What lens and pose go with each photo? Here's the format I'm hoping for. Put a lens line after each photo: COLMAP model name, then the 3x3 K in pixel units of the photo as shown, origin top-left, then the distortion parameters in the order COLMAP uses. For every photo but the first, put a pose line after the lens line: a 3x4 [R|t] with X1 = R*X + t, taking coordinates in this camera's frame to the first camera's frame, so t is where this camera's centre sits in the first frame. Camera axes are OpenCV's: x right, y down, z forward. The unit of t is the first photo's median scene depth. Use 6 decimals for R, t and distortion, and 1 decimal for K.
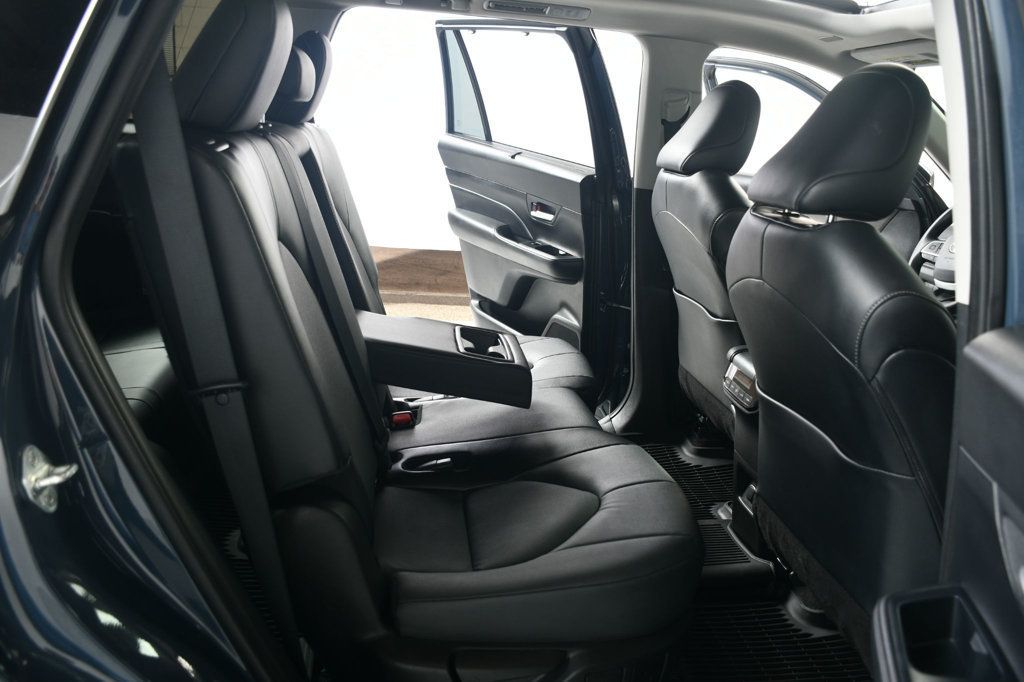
lens RADIAL K [[846.5, 0, 506.0], [0, 846.5, 341.0], [0, 0, 1]] dist [-0.035596, 0.010739]
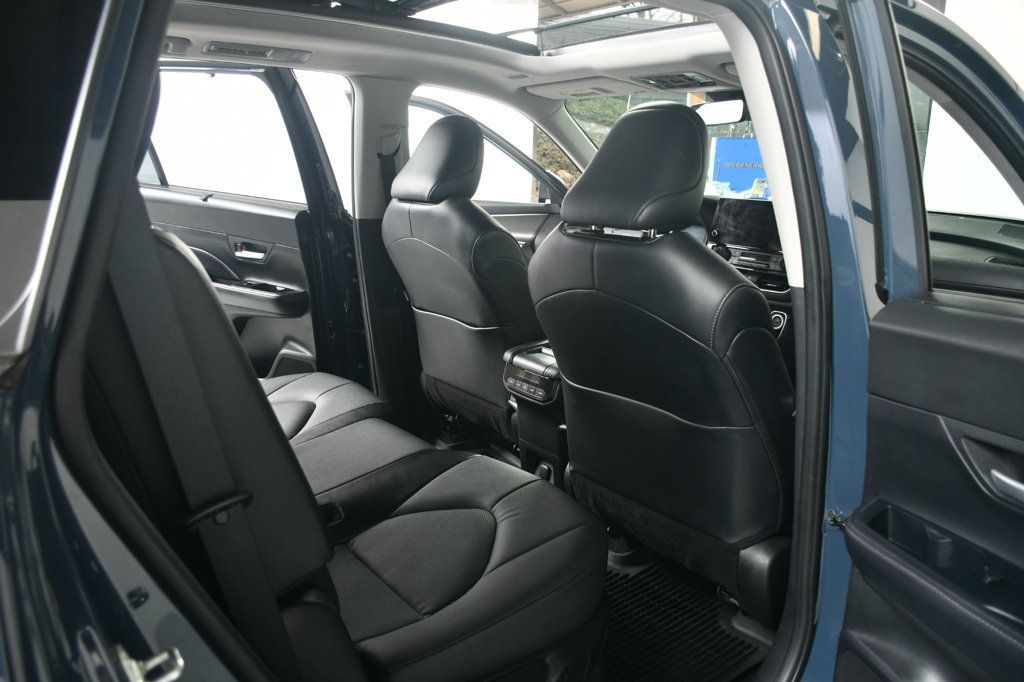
lens RADIAL K [[771.8, 0, 511.6], [0, 771.8, 340.1], [0, 0, 1]] dist [-0.023604, -0.002795]
pose [[0.863366, -0.173127, 0.473948, -0.192301], [0.176235, 0.983604, 0.038259, -0.040199], [-0.472801, 0.050495, 0.879721, 0.074759]]
